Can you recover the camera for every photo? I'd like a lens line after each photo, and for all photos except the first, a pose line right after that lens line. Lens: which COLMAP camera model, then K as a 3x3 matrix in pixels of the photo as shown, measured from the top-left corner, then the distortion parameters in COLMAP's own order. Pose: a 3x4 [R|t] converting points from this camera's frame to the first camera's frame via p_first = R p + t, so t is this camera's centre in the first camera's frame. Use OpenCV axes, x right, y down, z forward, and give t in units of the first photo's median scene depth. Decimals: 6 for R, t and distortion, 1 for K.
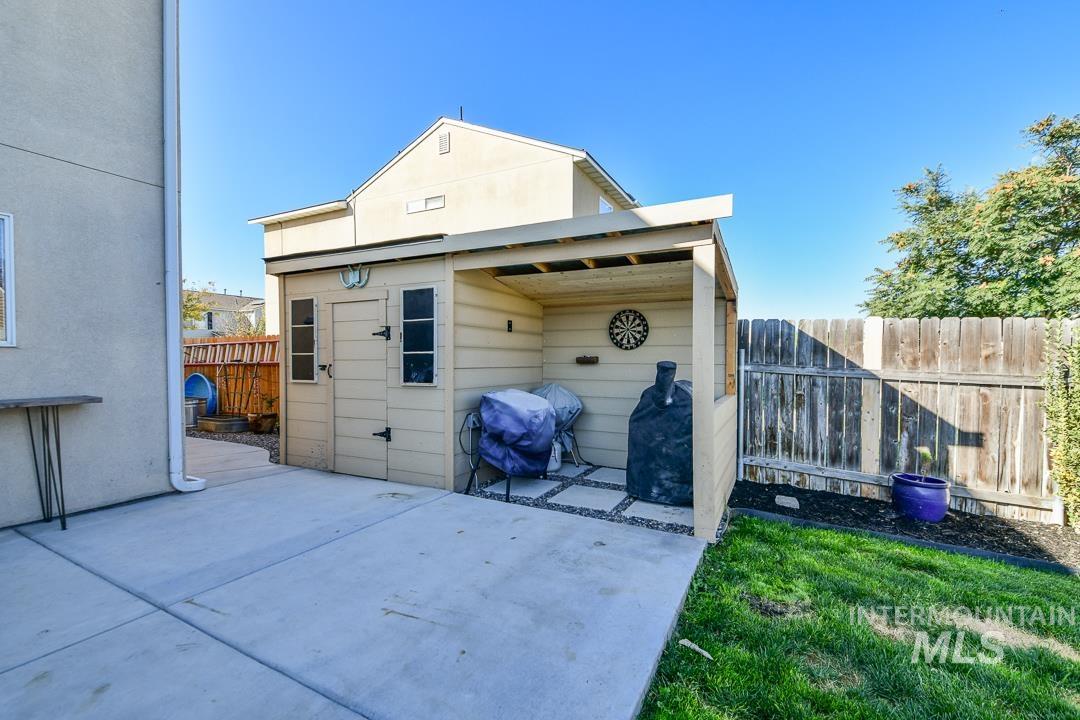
lens RADIAL K [[472.8, 0, 542.7], [0, 472.8, 365.9], [0, 0, 1]] dist [-0.000597, -0.000034]
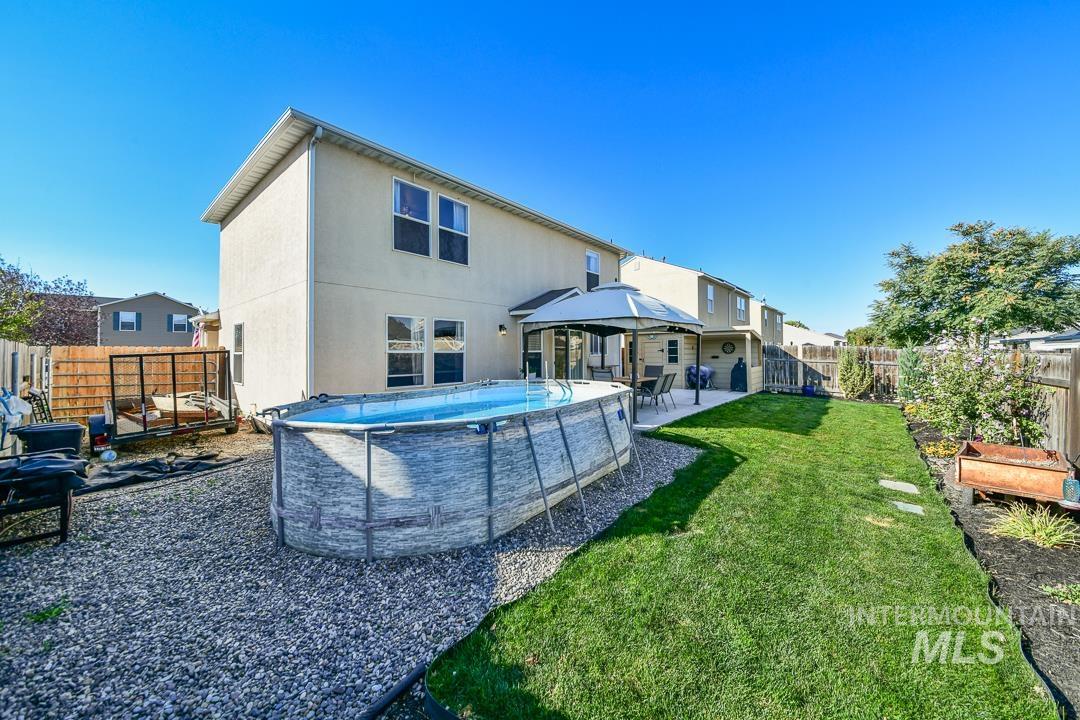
lens RADIAL K [[381.4, 0, 538.1], [0, 381.4, 349.6], [0, 0, 1]] dist [-0.023413, 0.000071]
pose [[0.971925, -0.012289, -0.234969, -0.607057], [0.005035, 0.999493, -0.031448, 0.016676], [0.235237, 0.029382, 0.971494, -2.353486]]
